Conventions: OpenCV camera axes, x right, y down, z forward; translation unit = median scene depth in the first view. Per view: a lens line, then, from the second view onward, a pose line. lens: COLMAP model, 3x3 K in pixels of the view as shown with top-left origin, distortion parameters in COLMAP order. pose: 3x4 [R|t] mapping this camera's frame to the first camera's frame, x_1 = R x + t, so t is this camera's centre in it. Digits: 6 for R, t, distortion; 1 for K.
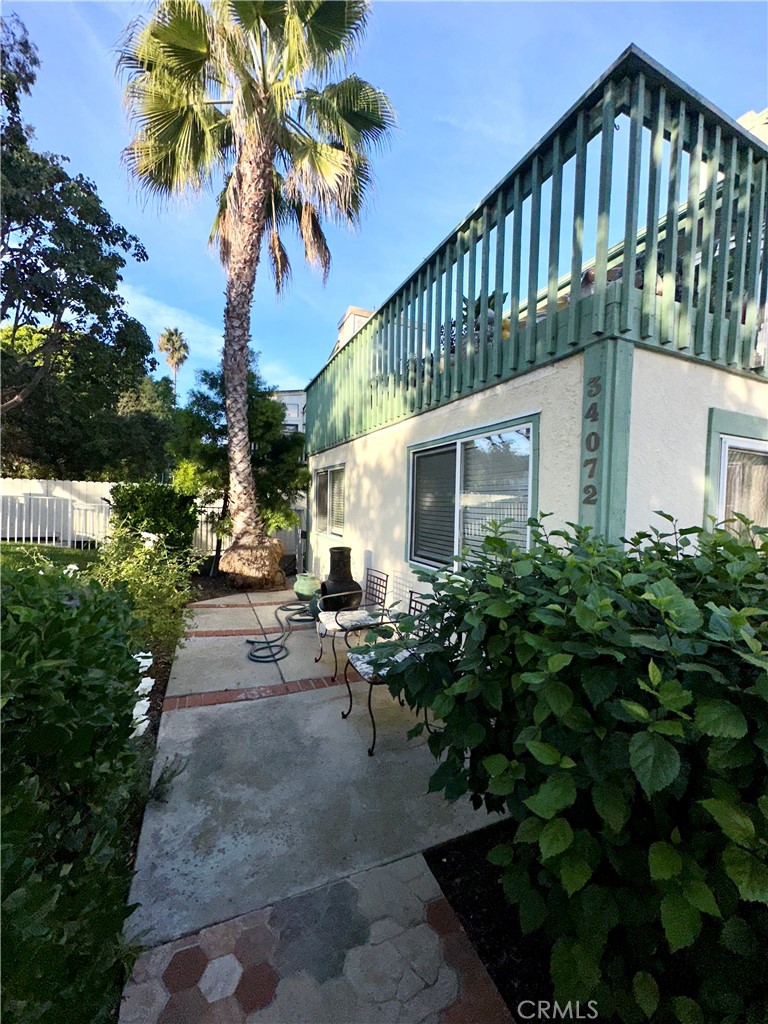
lens RADIAL K [[414.4, 0, 384.0], [0, 414.4, 512.0], [0, 0, 1]] dist [-0.000304, 0.000030]
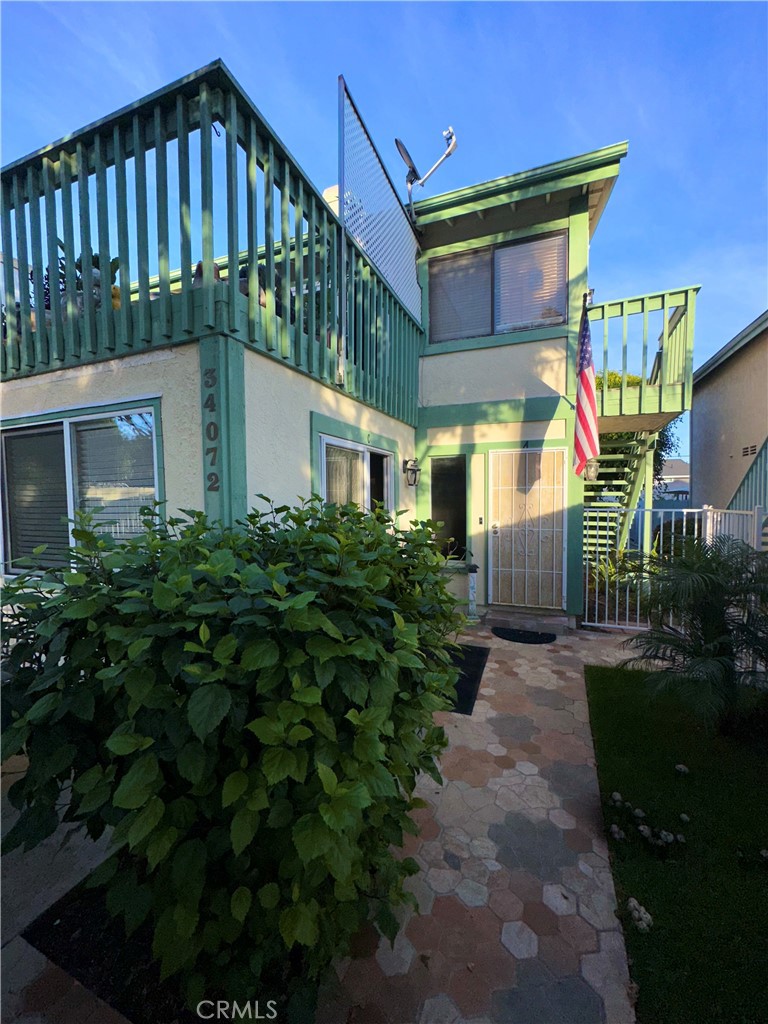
lens RADIAL K [[414.4, 0, 384.0], [0, 414.4, 512.0], [0, 0, 1]] dist [-0.000304, 0.000030]
pose [[0.711446, -0.065001, 0.699729, 0.062784], [0.048949, 0.997878, 0.042929, 0.009362], [-0.701034, 0.003709, 0.713118, -0.044046]]
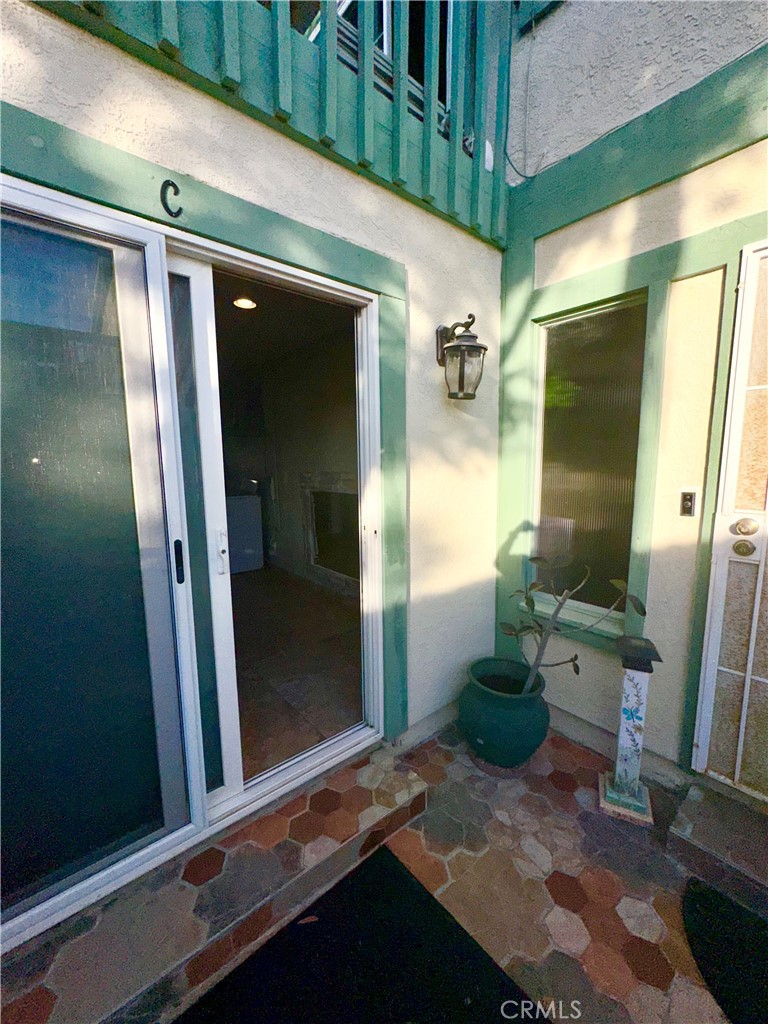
lens RADIAL K [[414.4, 0, 384.0], [0, 414.4, 512.0], [0, 0, 1]] dist [-0.000304, 0.000030]
pose [[0.956943, -0.071005, 0.281458, 1.328948], [0.040807, 0.992899, 0.111743, 0.090507], [-0.287394, -0.095446, 0.953045, 0.677391]]
